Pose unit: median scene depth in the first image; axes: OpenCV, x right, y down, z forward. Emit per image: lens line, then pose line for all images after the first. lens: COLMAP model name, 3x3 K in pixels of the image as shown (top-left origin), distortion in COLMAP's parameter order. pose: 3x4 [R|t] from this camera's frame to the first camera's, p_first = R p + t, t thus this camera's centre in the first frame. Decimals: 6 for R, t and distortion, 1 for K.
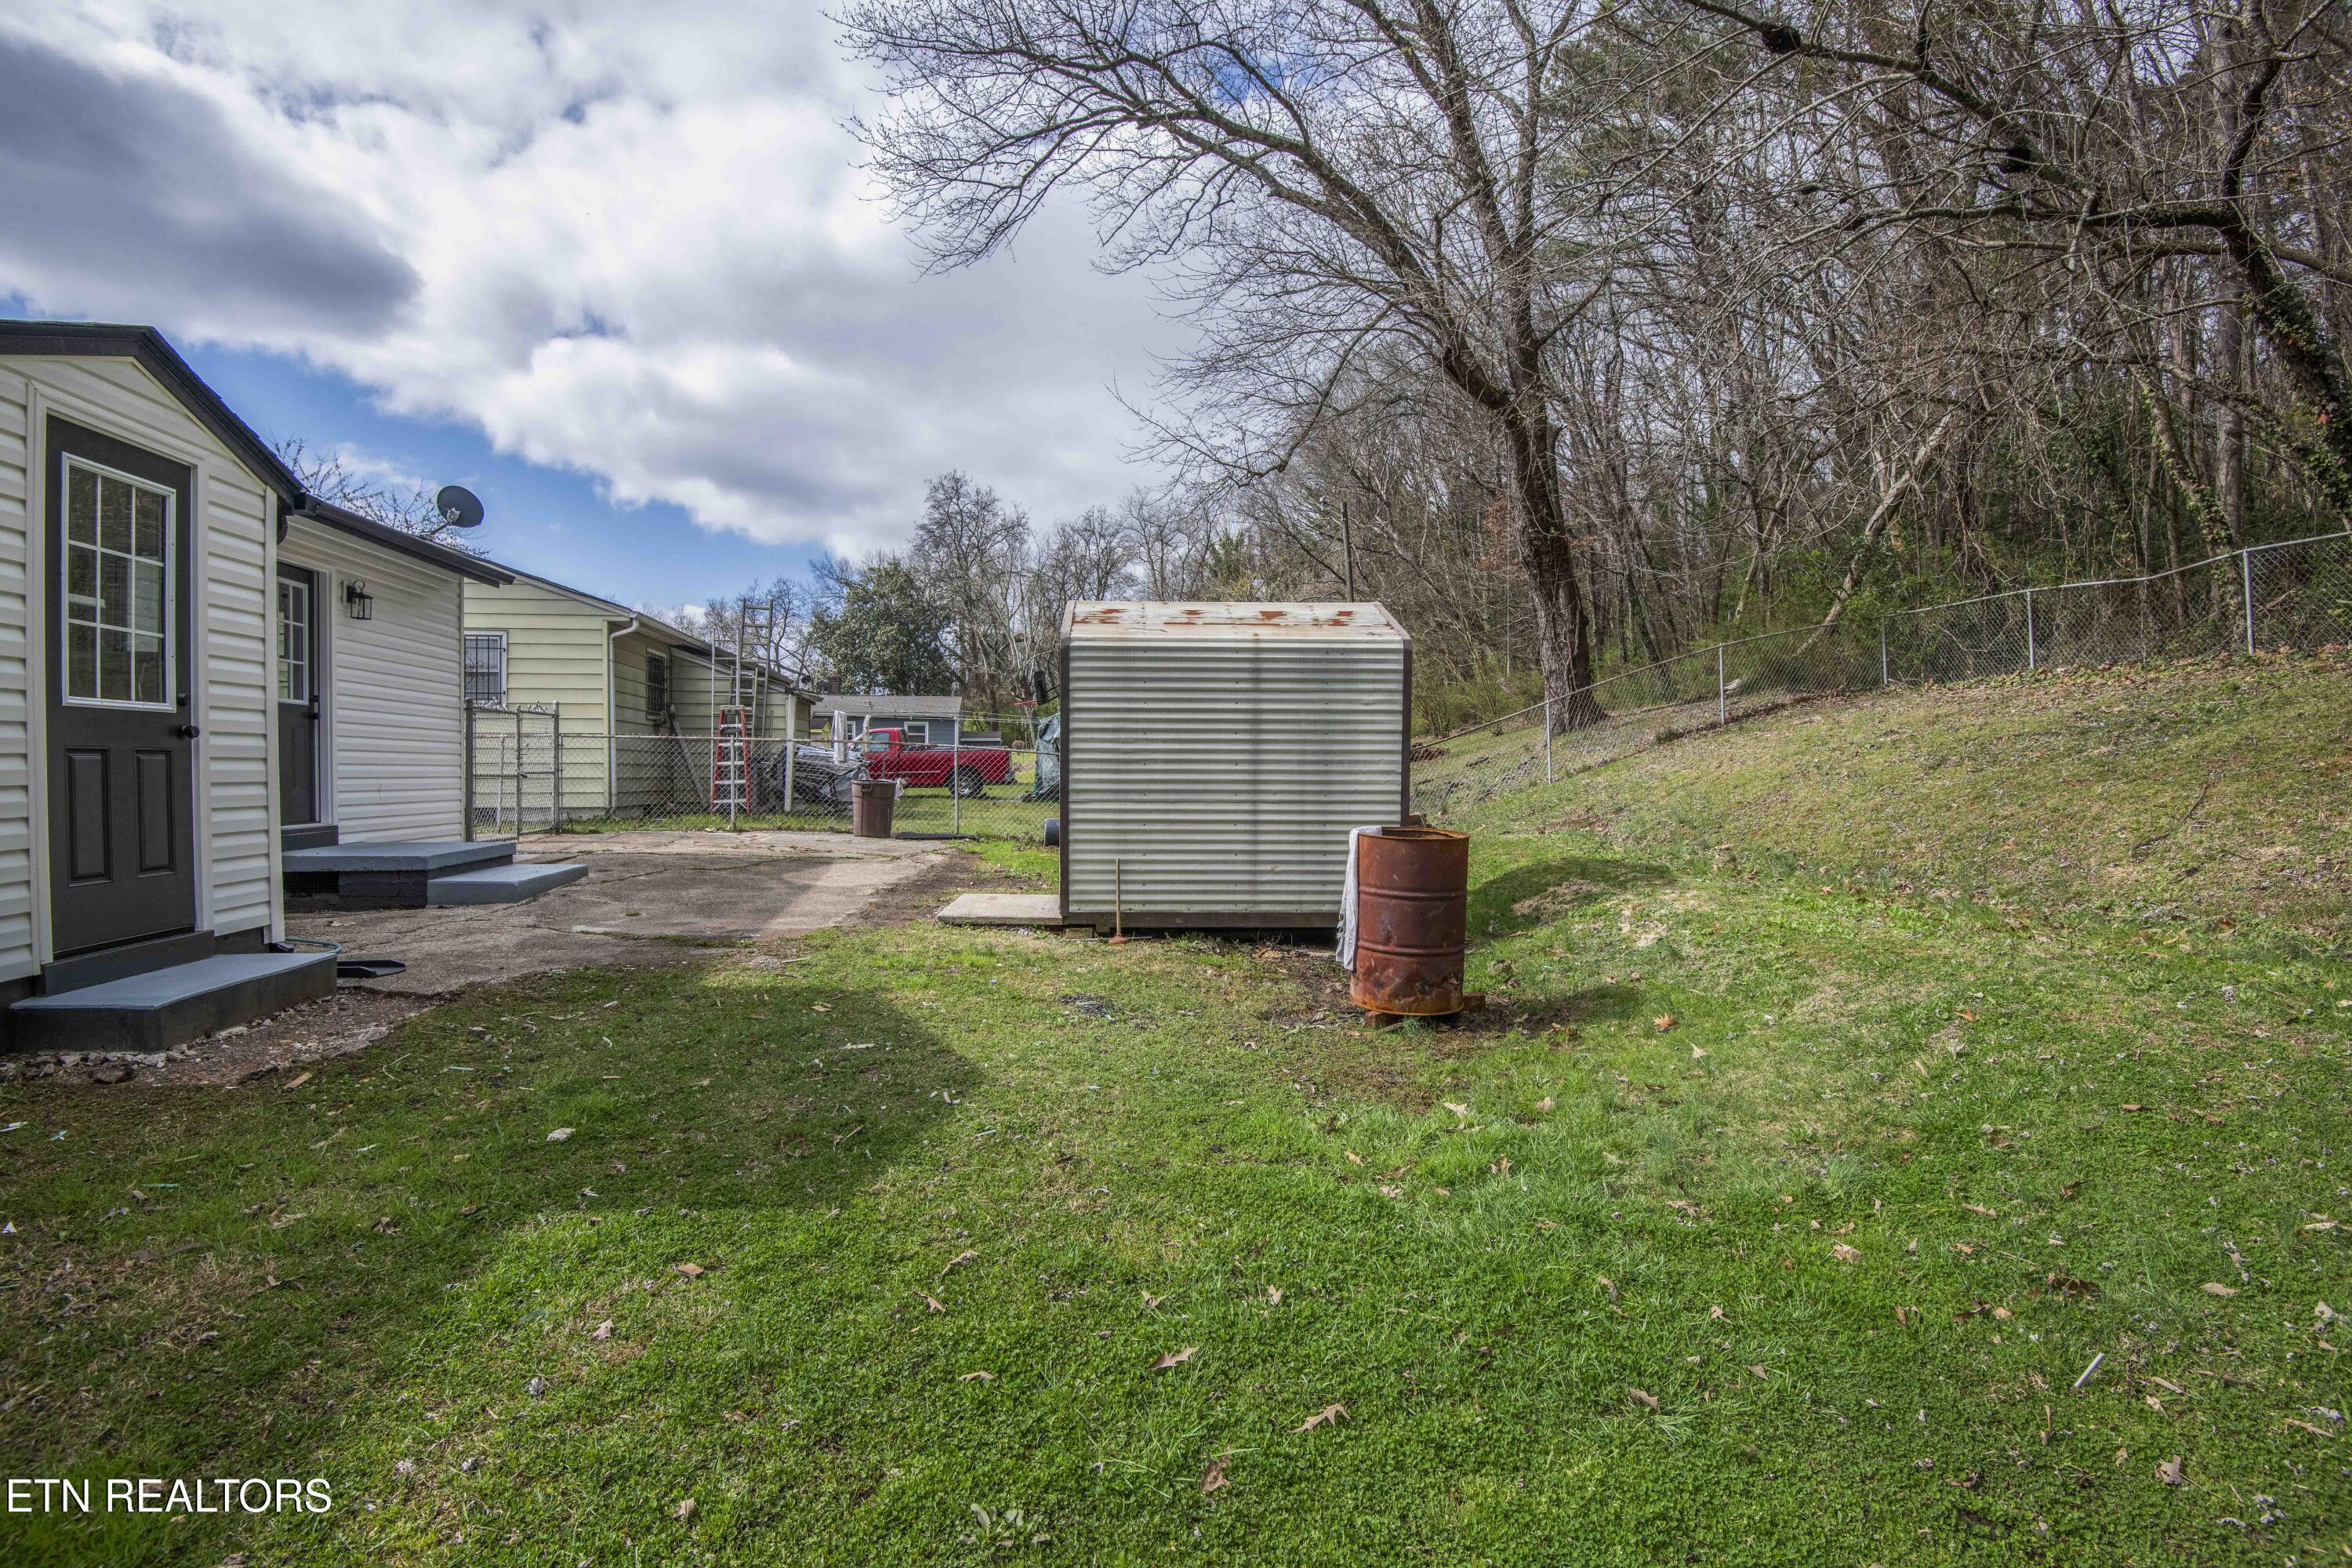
lens RADIAL K [[1088.7, 0, 1173.5], [0, 1088.7, 781.3], [0, 0, 1]] dist [-0.019755, -0.013110]
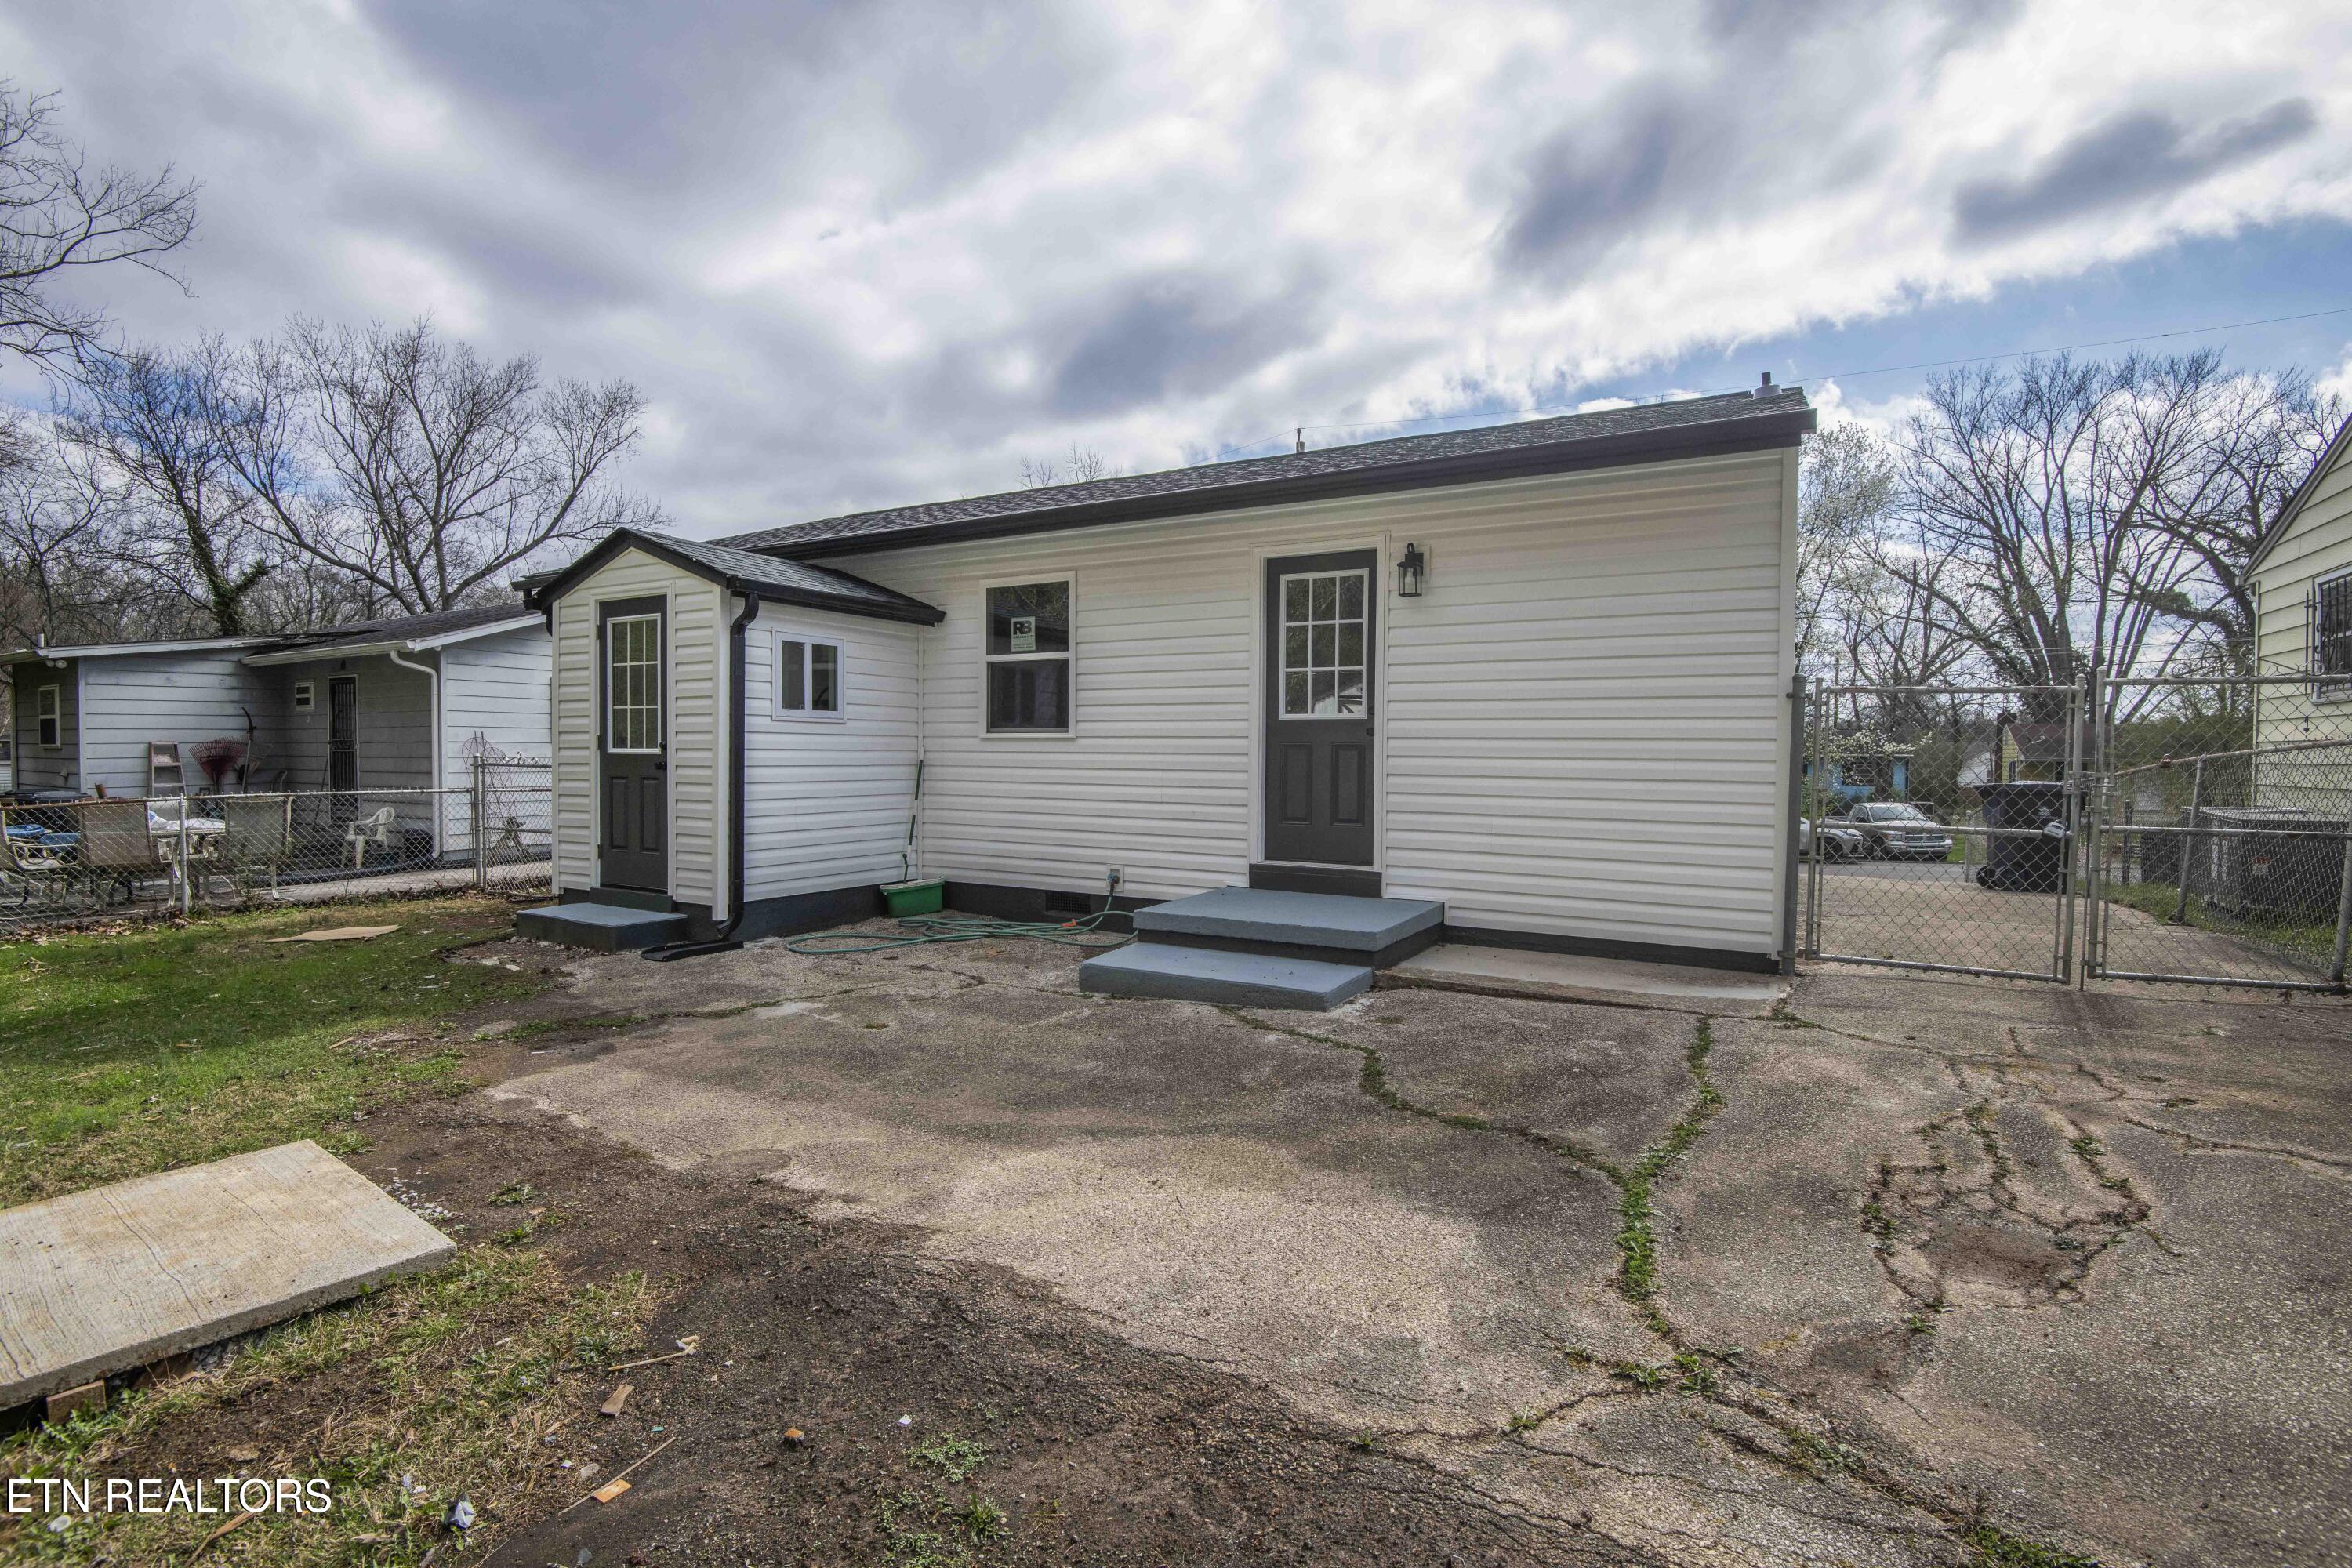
lens RADIAL K [[1088.7, 0, 1189.0], [0, 1088.7, 788.6], [0, 0, 1]] dist [-0.019755, -0.013110]
pose [[-0.617888, 0.022280, -0.785951, -0.157797], [-0.017122, 0.998980, 0.041780, -0.095516], [0.786080, 0.039273, -0.616876, 2.637747]]
